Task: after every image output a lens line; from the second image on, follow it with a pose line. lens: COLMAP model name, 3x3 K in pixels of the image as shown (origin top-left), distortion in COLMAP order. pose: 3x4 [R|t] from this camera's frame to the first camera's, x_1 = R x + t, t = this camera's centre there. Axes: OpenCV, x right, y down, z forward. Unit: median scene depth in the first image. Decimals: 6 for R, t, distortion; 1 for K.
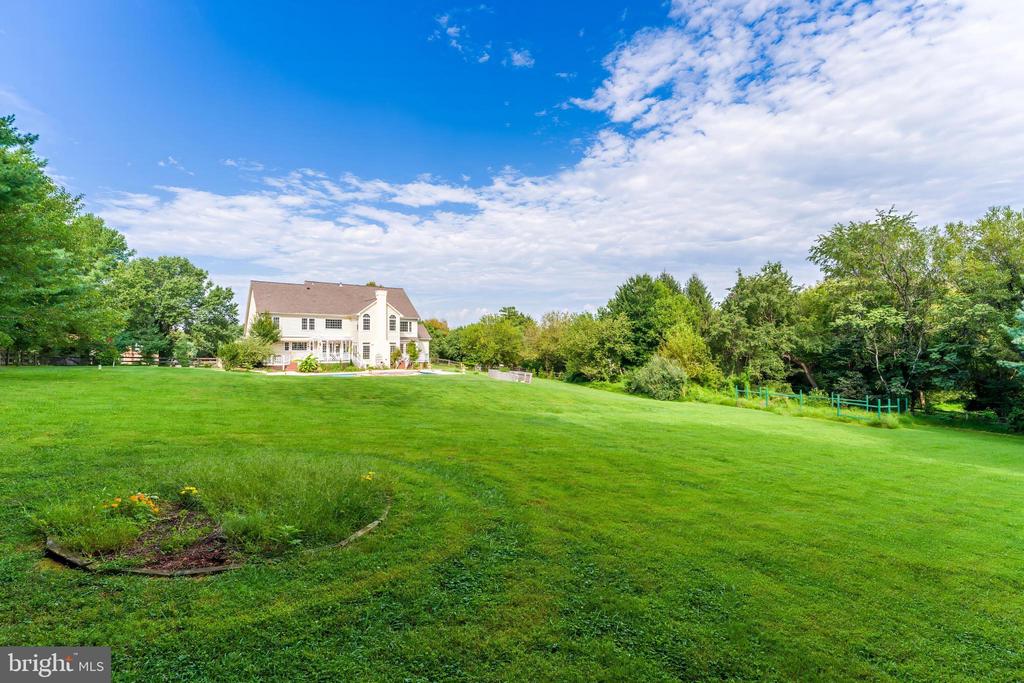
lens RADIAL K [[441.9, 0, 513.3], [0, 441.9, 342.6], [0, 0, 1]] dist [0.000343, 0.000007]
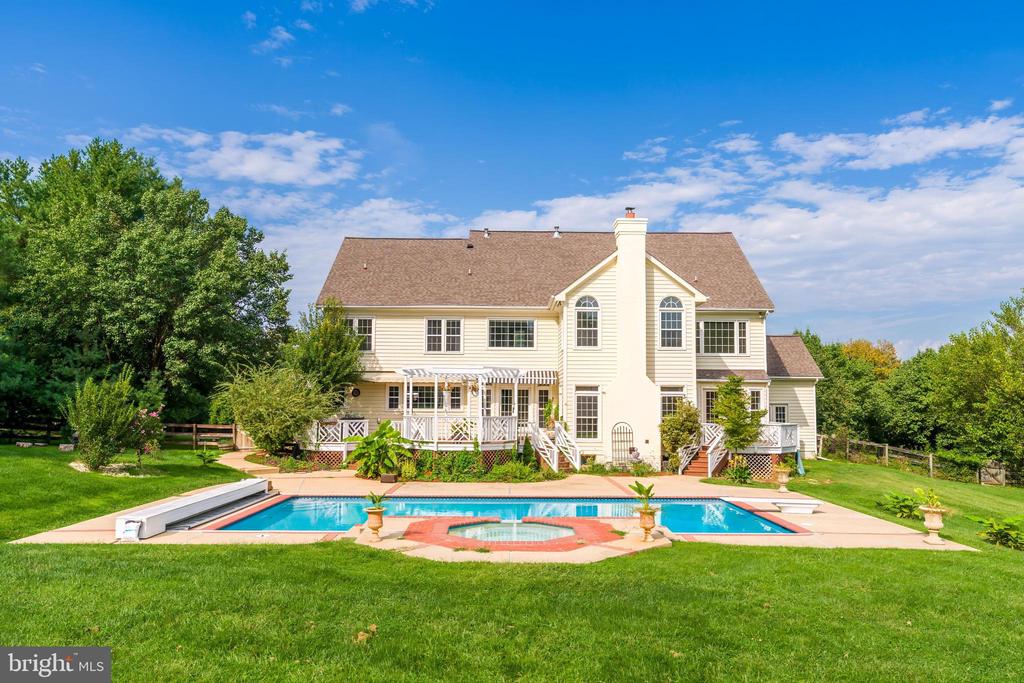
lens RADIAL K [[758.6, 0, 514.6], [0, 758.6, 339.4], [0, 0, 1]] dist [0.006152, 0.000108]
pose [[0.812807, -0.041926, -0.581023, -0.055276], [-0.003009, 0.997091, -0.076159, 0.007978], [0.582526, 0.063651, 0.810316, 0.516358]]
